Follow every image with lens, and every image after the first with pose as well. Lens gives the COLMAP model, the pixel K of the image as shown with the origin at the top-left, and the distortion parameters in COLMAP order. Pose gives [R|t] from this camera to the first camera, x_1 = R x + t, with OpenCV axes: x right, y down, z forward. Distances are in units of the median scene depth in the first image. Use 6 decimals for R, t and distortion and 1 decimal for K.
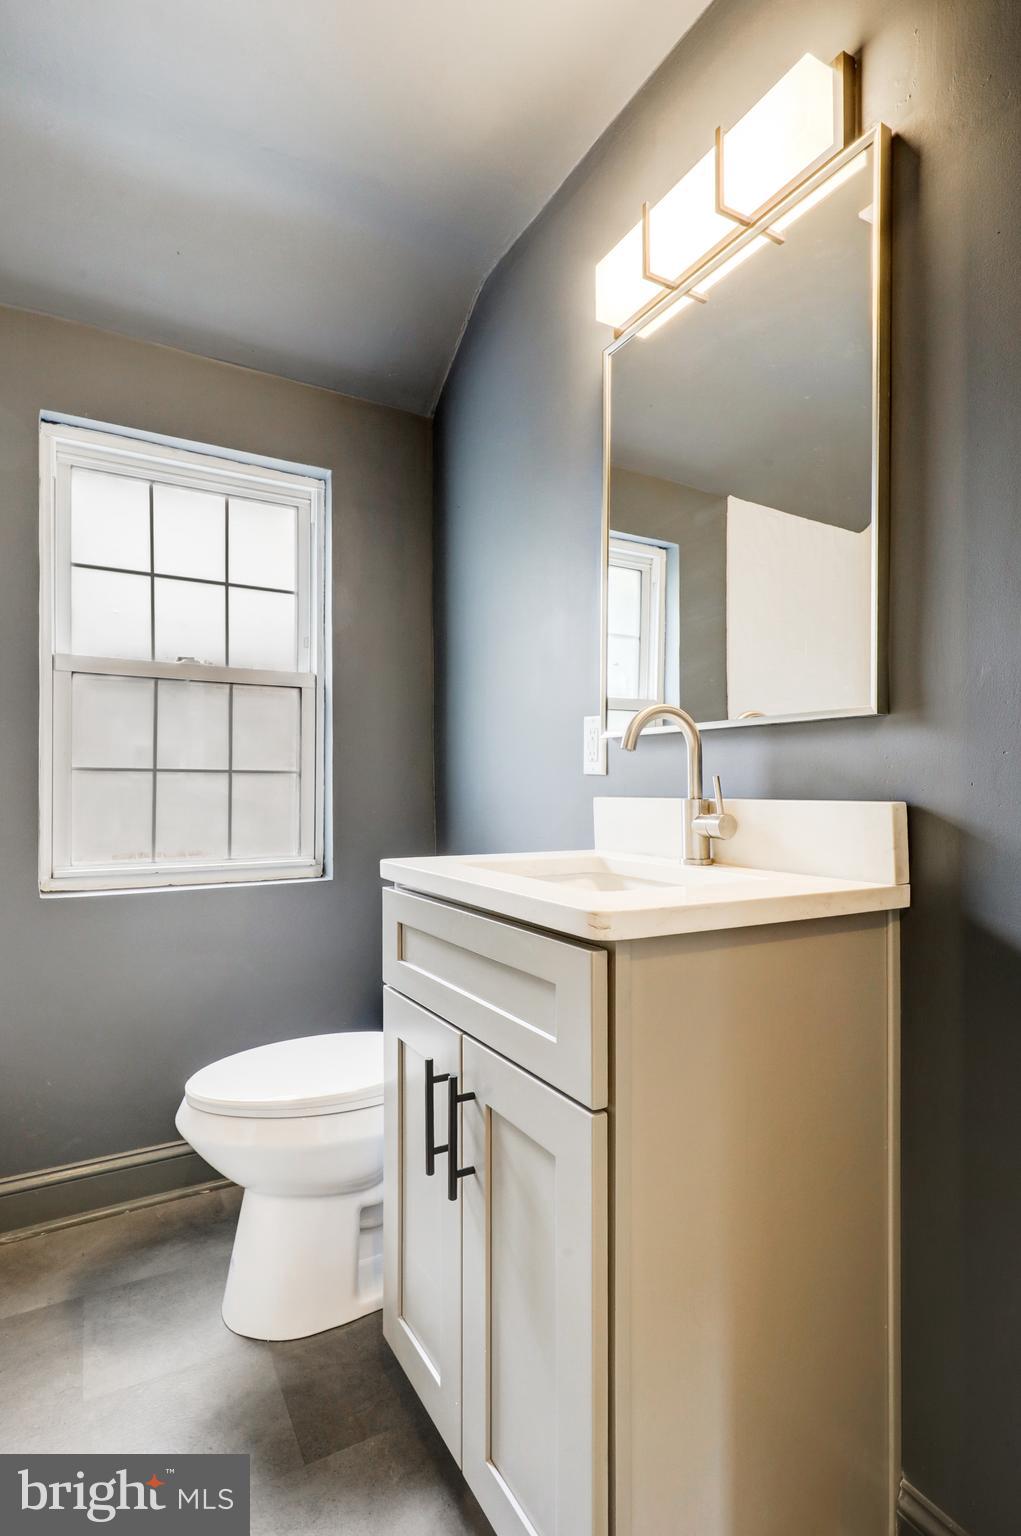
lens RADIAL K [[762.2, 0, 510.0], [0, 762.2, 790.9], [0, 0, 1]] dist [0.001625, -0.000613]
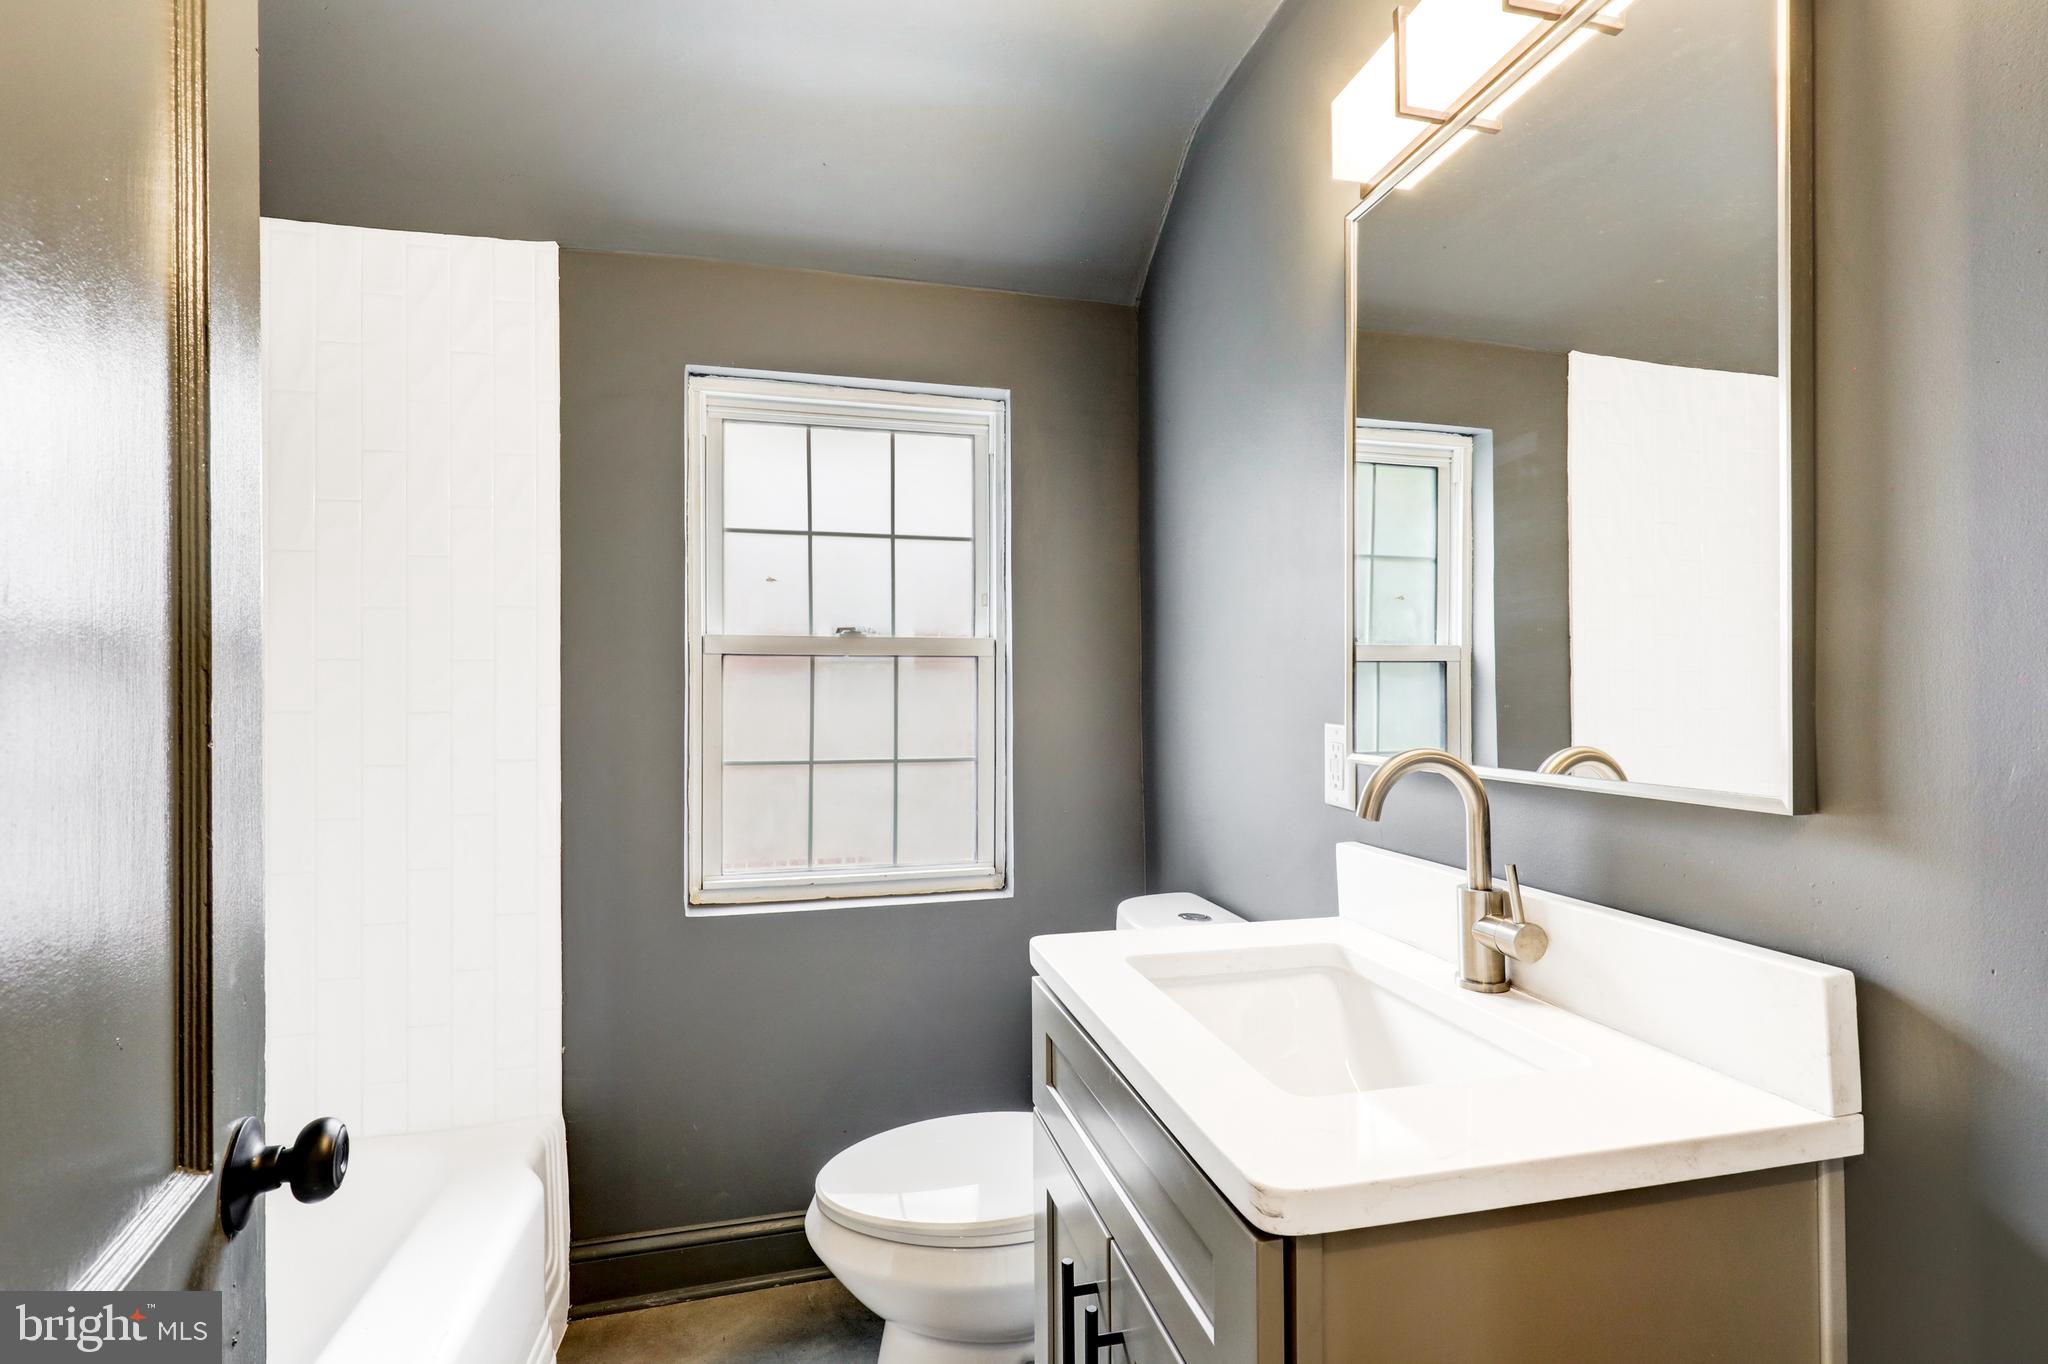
lens RADIAL K [[918.4, 0, 1029.8], [0, 918.4, 689.2], [0, 0, 1]] dist [0.002630, -0.000585]
pose [[0.961449, -0.006610, -0.274903, 0.064723], [0.004032, 0.999942, -0.009942, -0.116372], [0.274953, 0.008450, 0.961421, 0.088756]]
